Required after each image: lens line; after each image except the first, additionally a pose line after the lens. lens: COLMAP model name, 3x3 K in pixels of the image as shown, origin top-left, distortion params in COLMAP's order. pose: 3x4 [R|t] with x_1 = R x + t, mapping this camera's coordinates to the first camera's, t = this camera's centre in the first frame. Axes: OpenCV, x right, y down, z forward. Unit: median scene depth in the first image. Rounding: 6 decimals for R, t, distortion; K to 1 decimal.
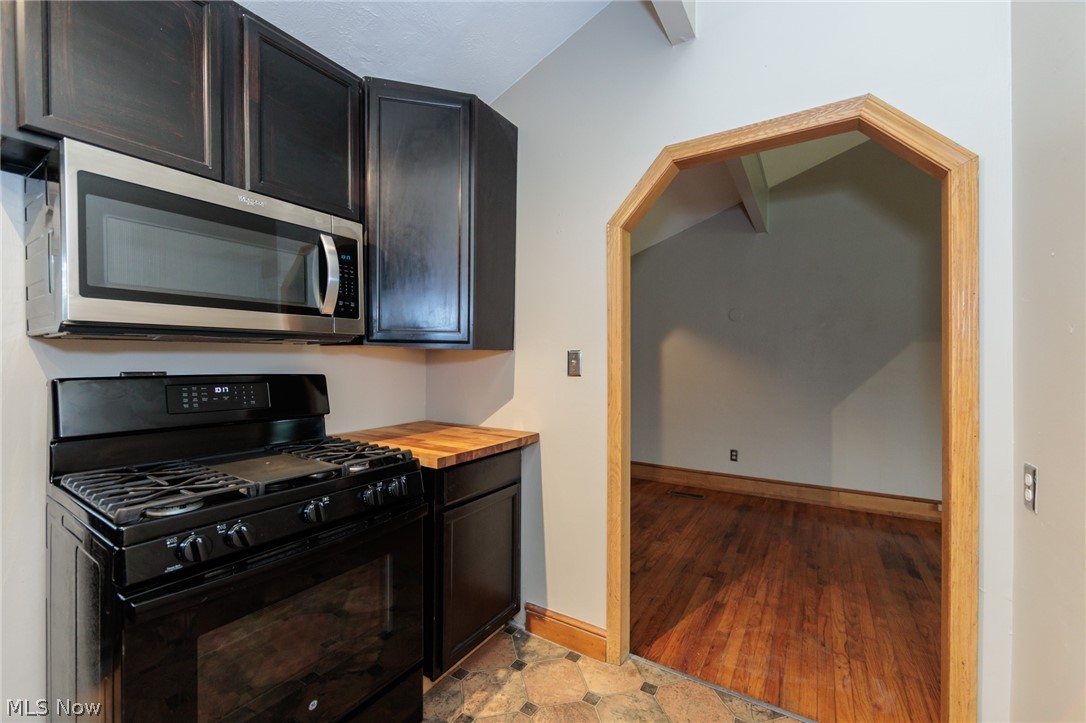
lens RADIAL K [[433.5, 0, 546.9], [0, 433.5, 363.3], [0, 0, 1]] dist [-0.001630, -0.000080]
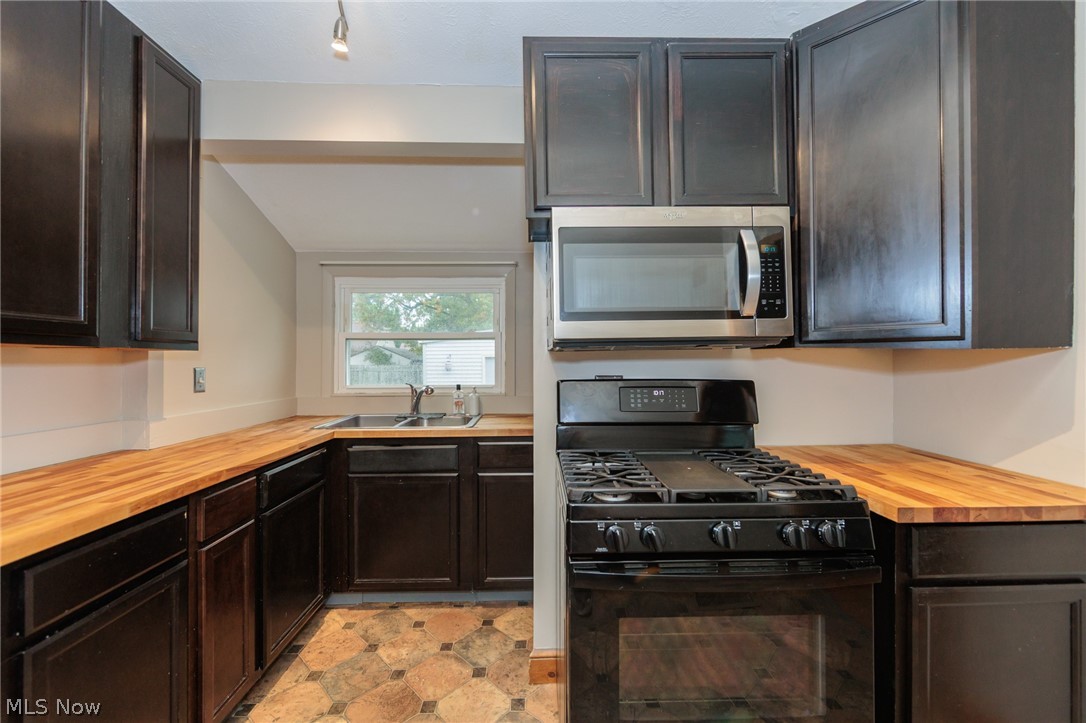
lens RADIAL K [[432.7, 0, 549.4], [0, 432.7, 359.5], [0, 0, 1]] dist [-0.002085, -0.000229]
pose [[0.560382, -0.010228, -0.828171, 0.010719], [0.003184, 0.999943, -0.010195, -0.012649], [0.828228, 0.003076, 0.560383, 0.133809]]
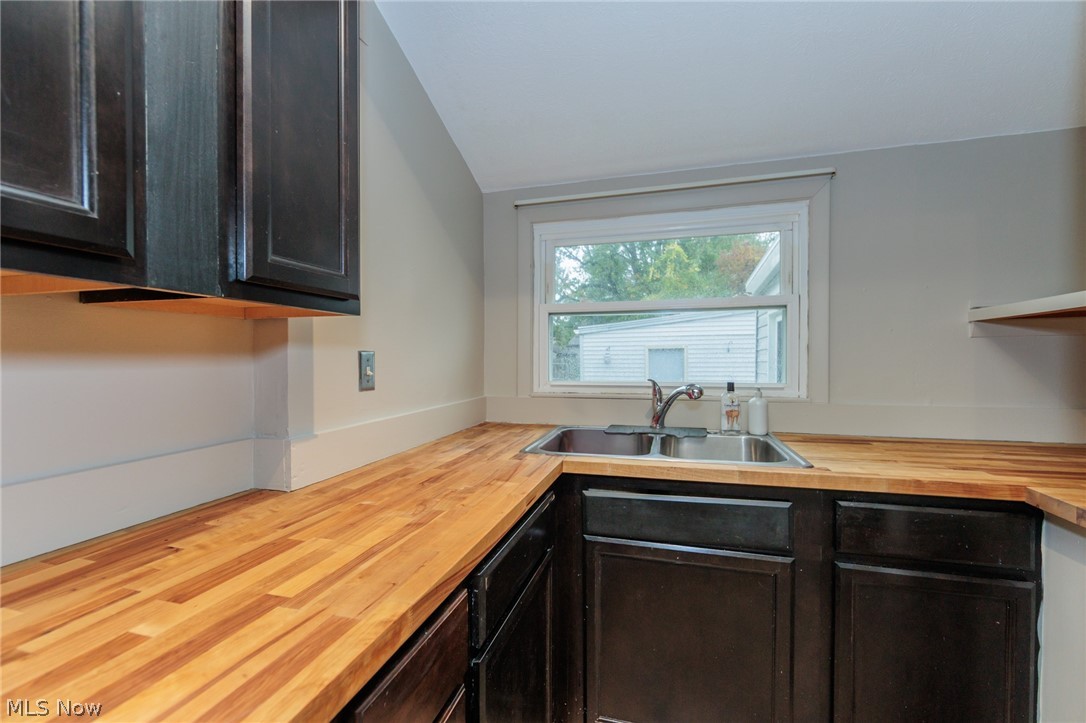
lens RADIAL K [[439.2, 0, 554.6], [0, 439.2, 364.8], [0, 0, 1]] dist [-0.001522, -0.000132]
pose [[0.291230, 0.012052, -0.956577, -0.720770], [0.003619, 0.999900, 0.013699, 0.009946], [0.956646, -0.007451, 0.291157, 0.090741]]
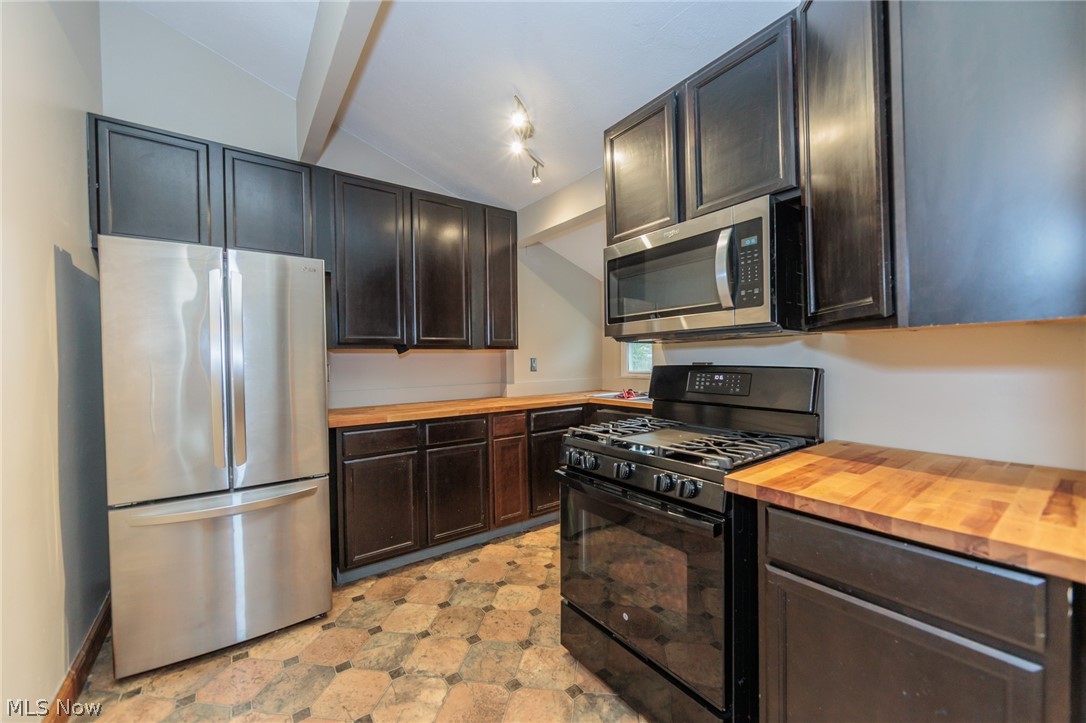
lens RADIAL K [[427.5, 0, 559.6], [0, 427.5, 366.1], [0, 0, 1]] dist [-0.000439, -0.000033]
pose [[-0.343148, 0.018926, -0.939091, 0.529654], [0.010366, 0.999812, 0.016362, 0.002597], [0.939224, -0.004120, -0.343280, 0.909384]]
